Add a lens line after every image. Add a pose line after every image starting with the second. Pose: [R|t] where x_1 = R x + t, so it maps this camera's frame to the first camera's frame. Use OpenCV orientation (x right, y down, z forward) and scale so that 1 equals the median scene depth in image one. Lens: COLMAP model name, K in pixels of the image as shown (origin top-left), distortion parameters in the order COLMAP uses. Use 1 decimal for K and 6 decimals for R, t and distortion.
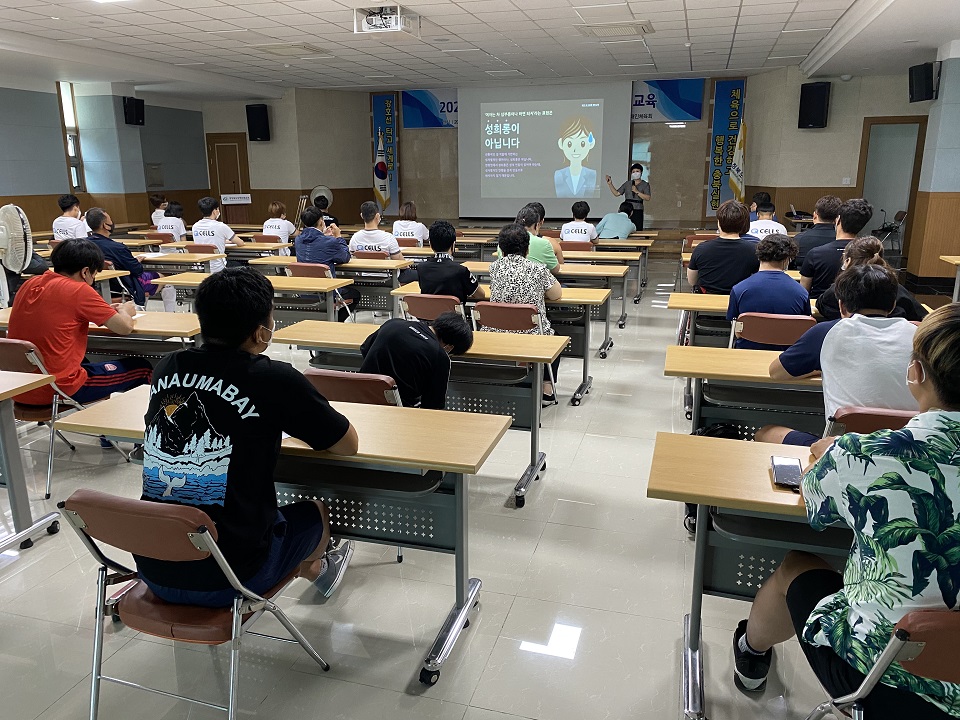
lens RADIAL K [[741.5, 0, 475.9], [0, 741.5, 364.6], [0, 0, 1]] dist [0.045589, -0.040116]
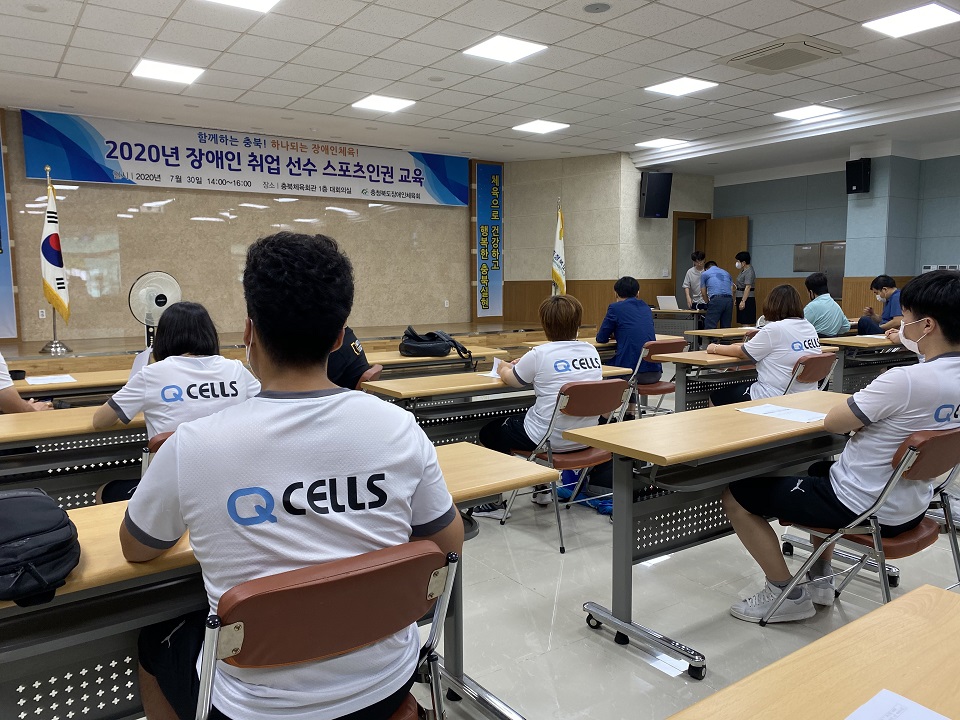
lens RADIAL K [[741.5, 0, 481.6], [0, 741.5, 367.4], [0, 0, 1]] dist [0.045589, -0.040116]
pose [[0.629808, -0.087388, 0.771819, -0.416554], [0.196637, 0.979222, -0.049586, -0.121060], [-0.751449, 0.182998, 0.633906, 0.571853]]
